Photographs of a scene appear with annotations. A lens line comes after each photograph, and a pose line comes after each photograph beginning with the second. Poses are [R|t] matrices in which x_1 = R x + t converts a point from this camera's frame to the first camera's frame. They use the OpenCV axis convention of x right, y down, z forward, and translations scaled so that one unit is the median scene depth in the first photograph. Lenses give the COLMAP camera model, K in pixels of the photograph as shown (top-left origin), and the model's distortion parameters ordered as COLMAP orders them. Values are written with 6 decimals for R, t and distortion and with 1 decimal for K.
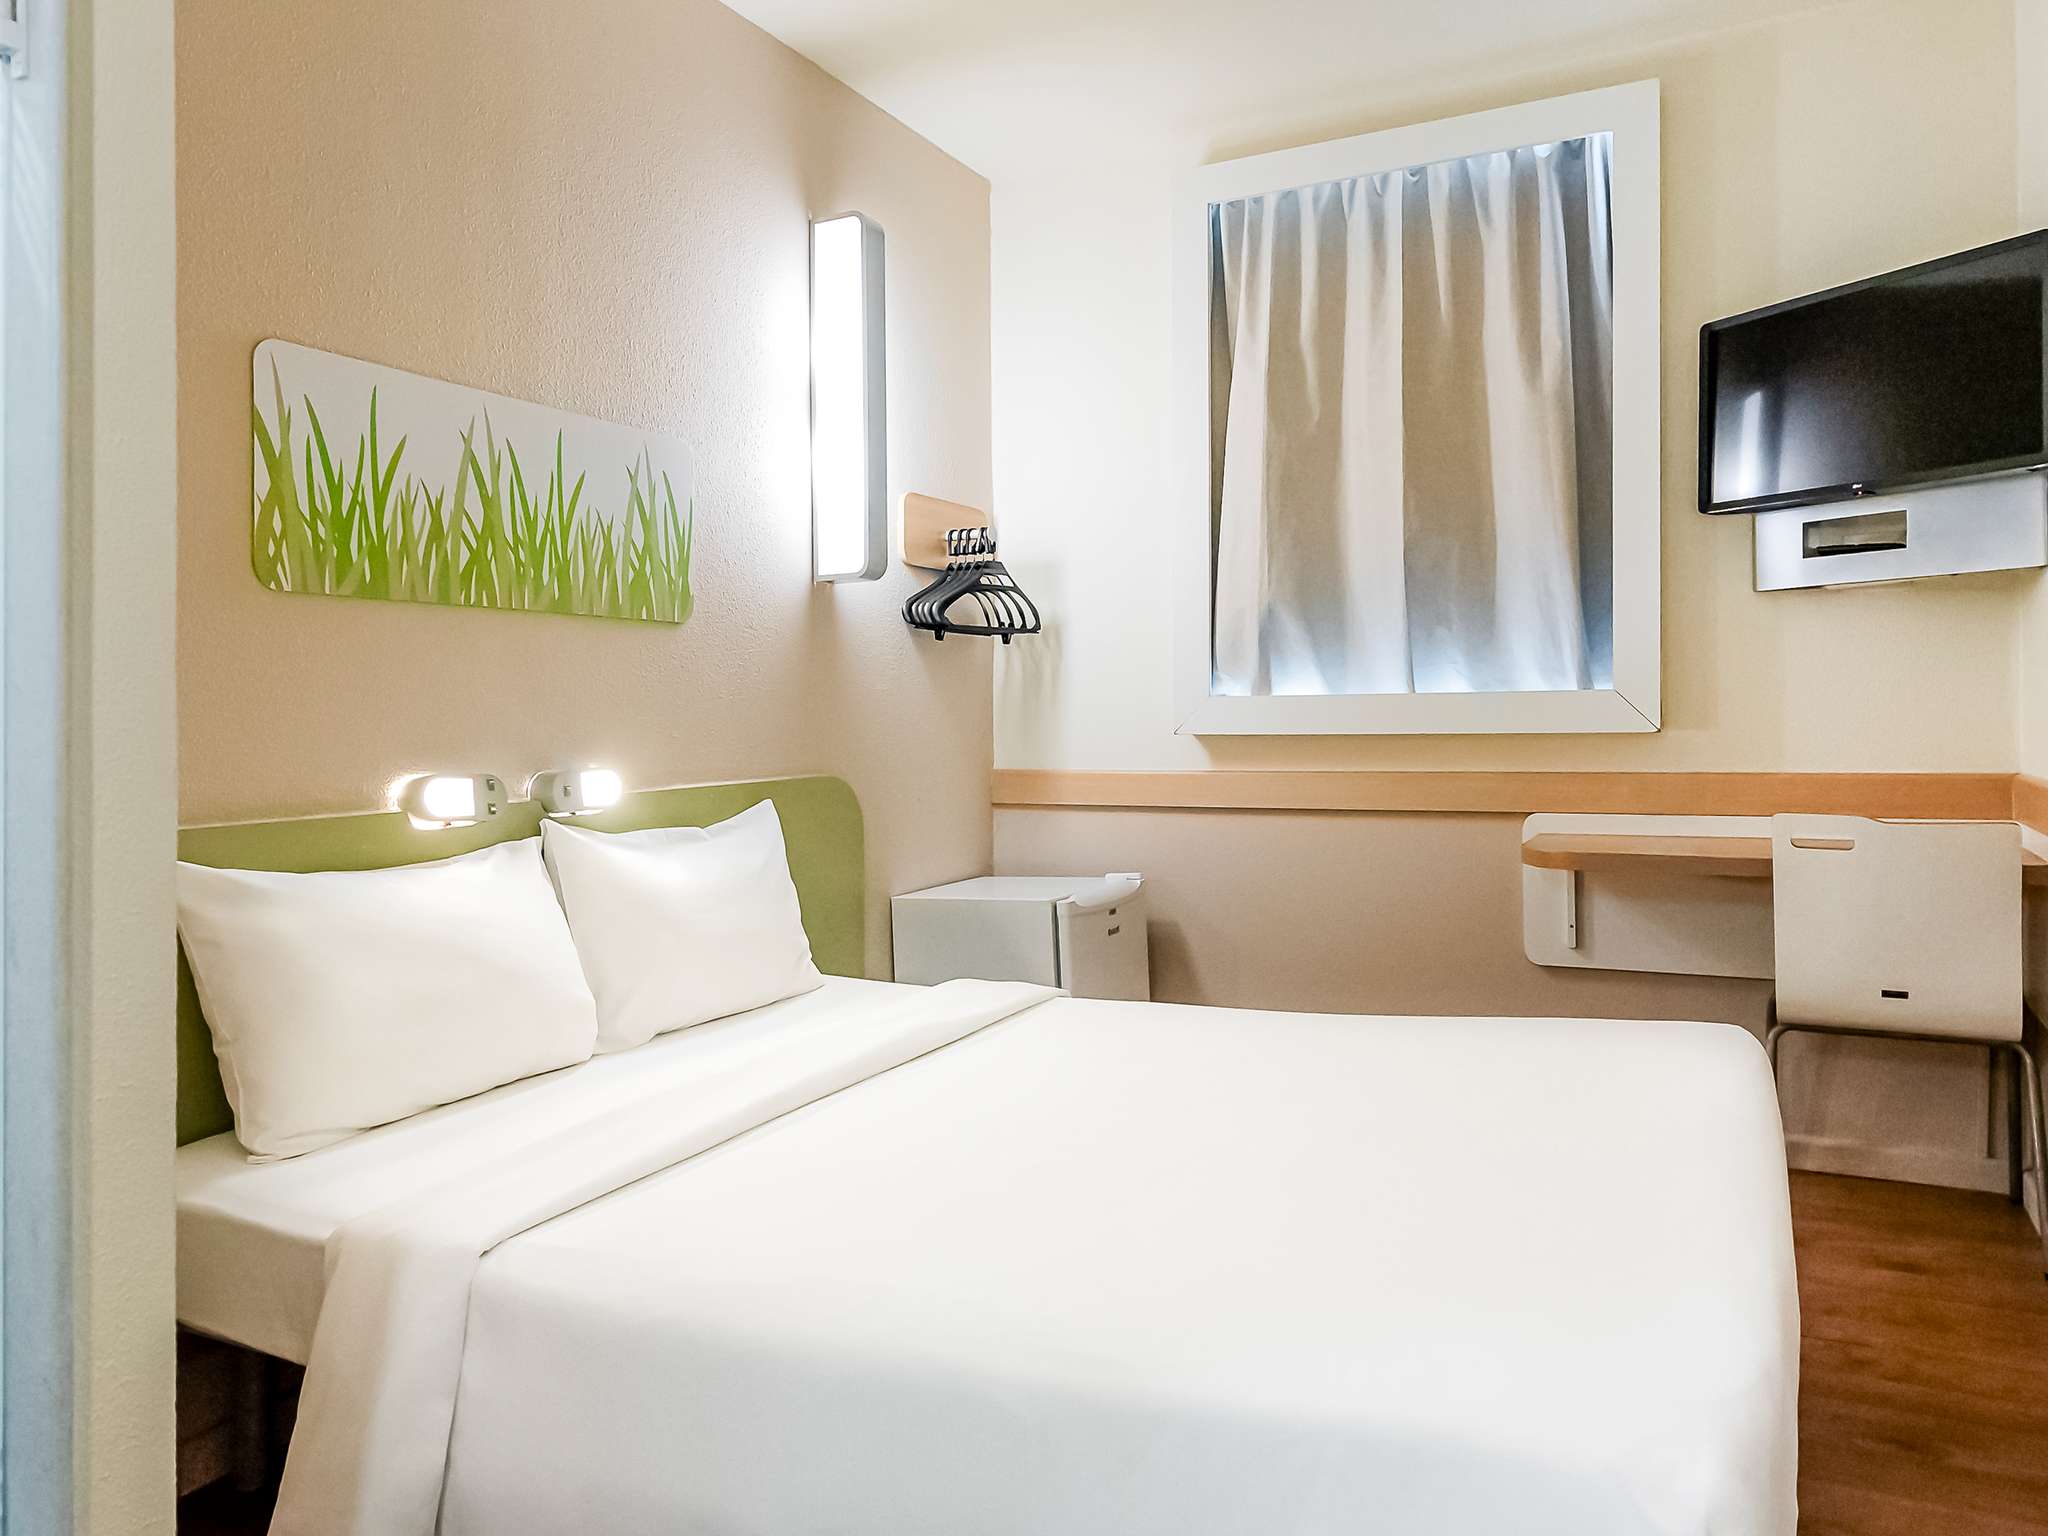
lens RADIAL K [[1365.3, 0, 1083.3], [0, 1365.3, 709.0], [0, 0, 1]] dist [0.002252, 0.012160]
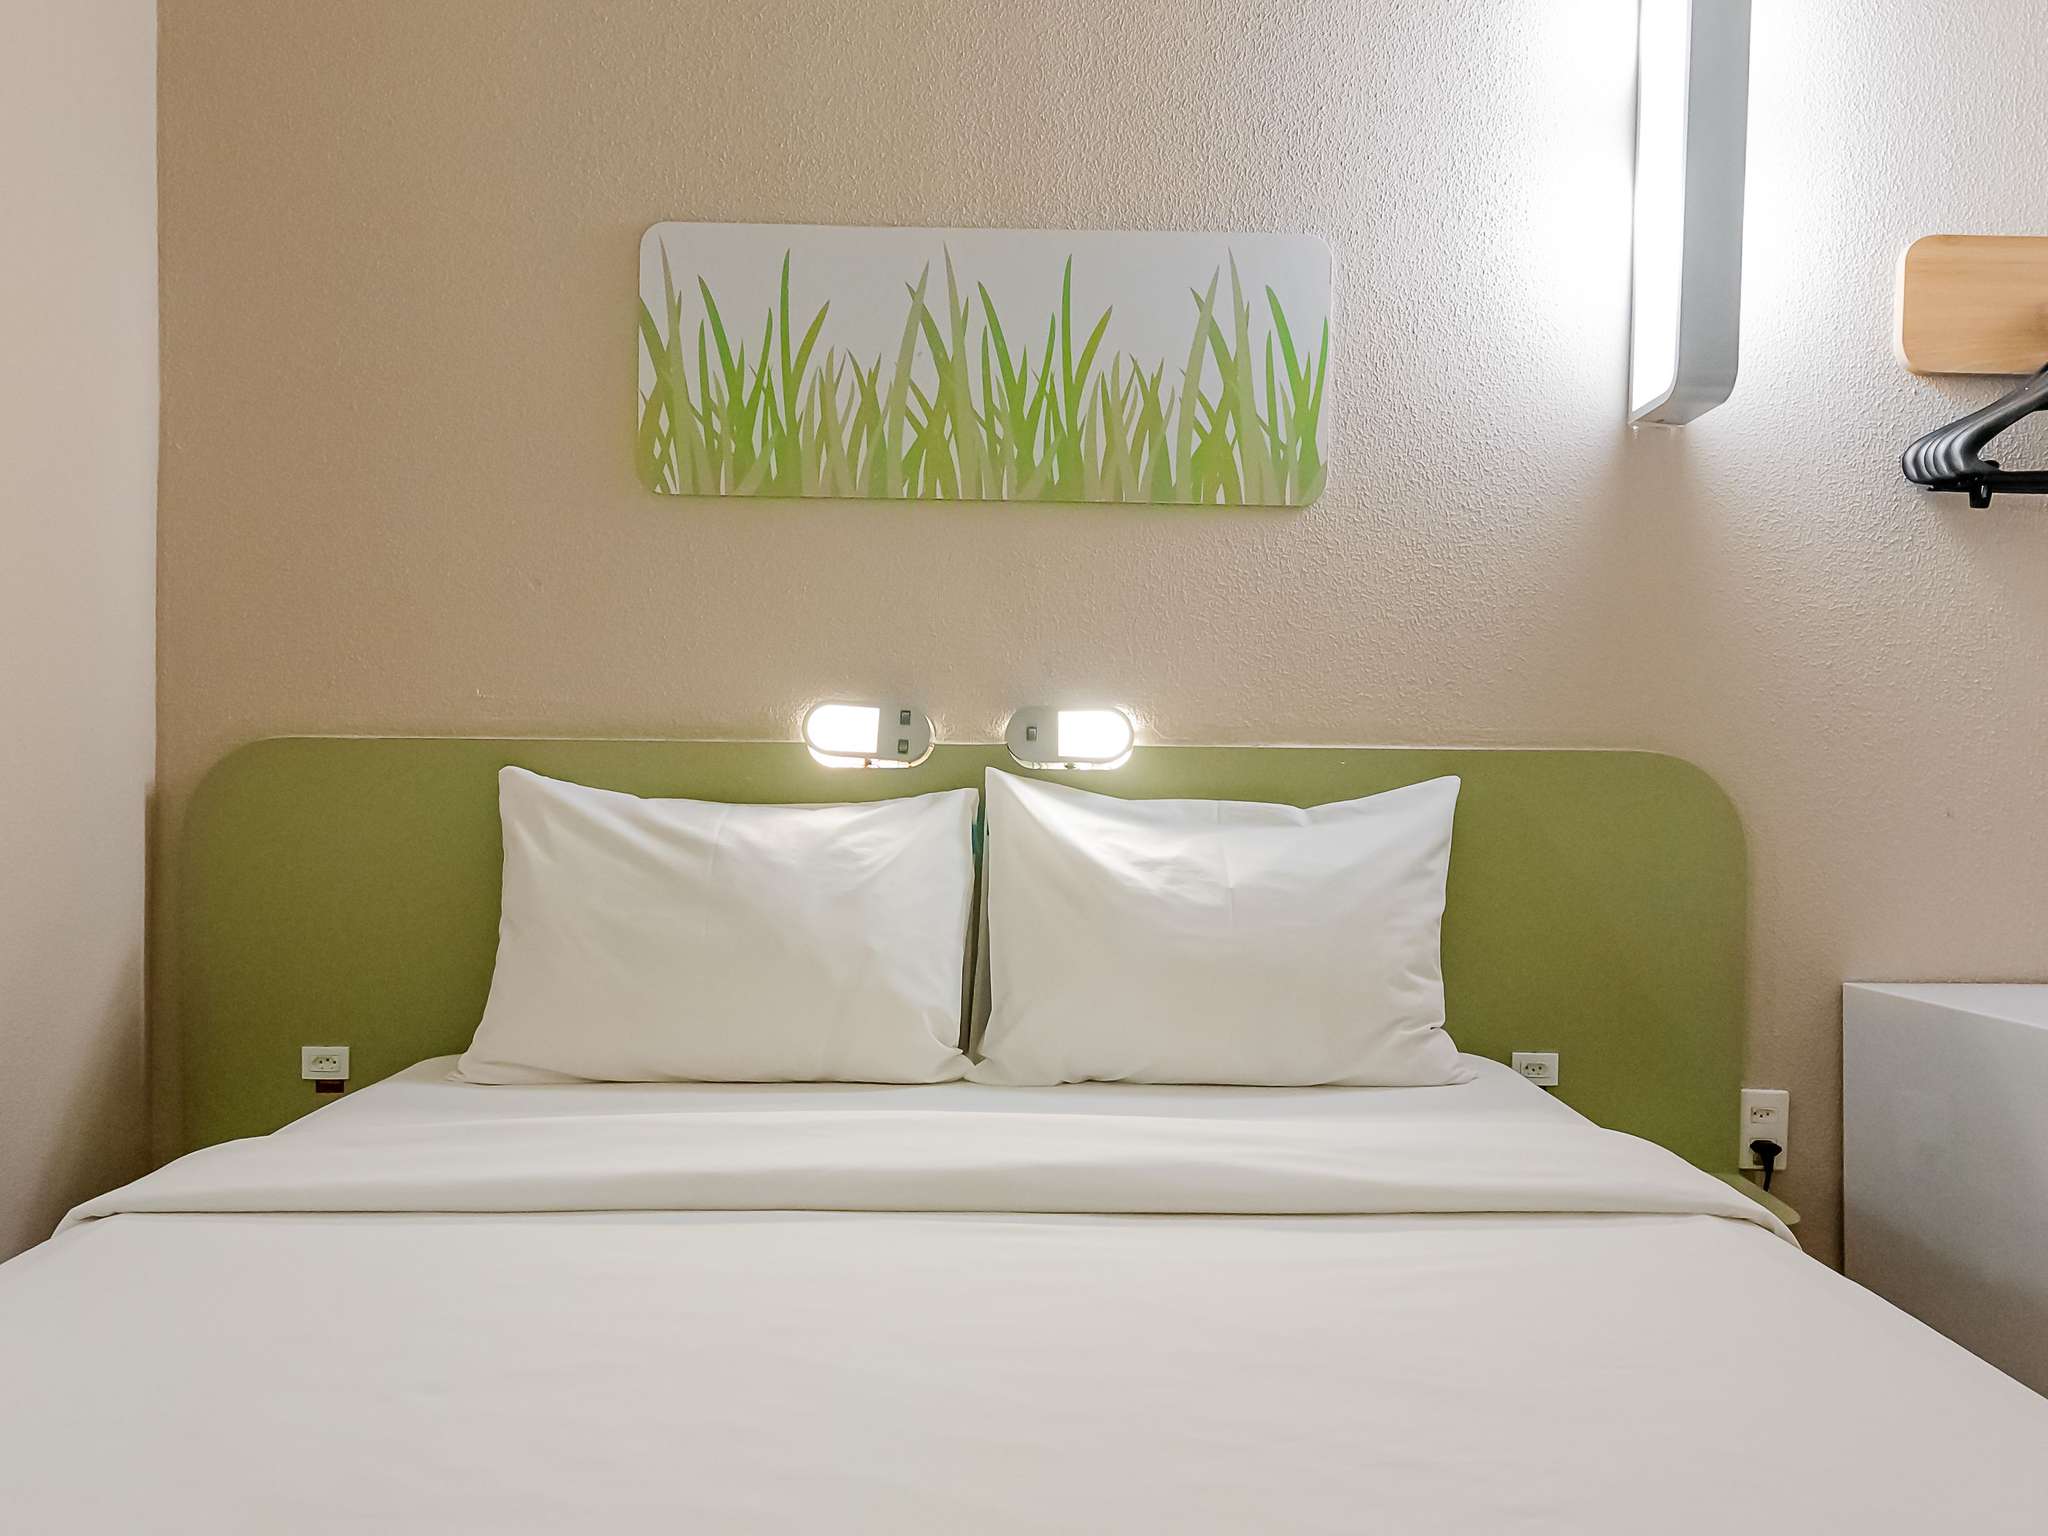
lens RADIAL K [[1365.3, 0, 1030.4], [0, 1365.3, 796.8], [0, 0, 1]] dist [0.002252, 0.012160]
pose [[0.448772, 0.050886, -0.892196, 0.294413], [-0.015124, 0.998667, 0.049352, 0.056073], [0.893518, -0.008654, 0.448943, 0.646190]]
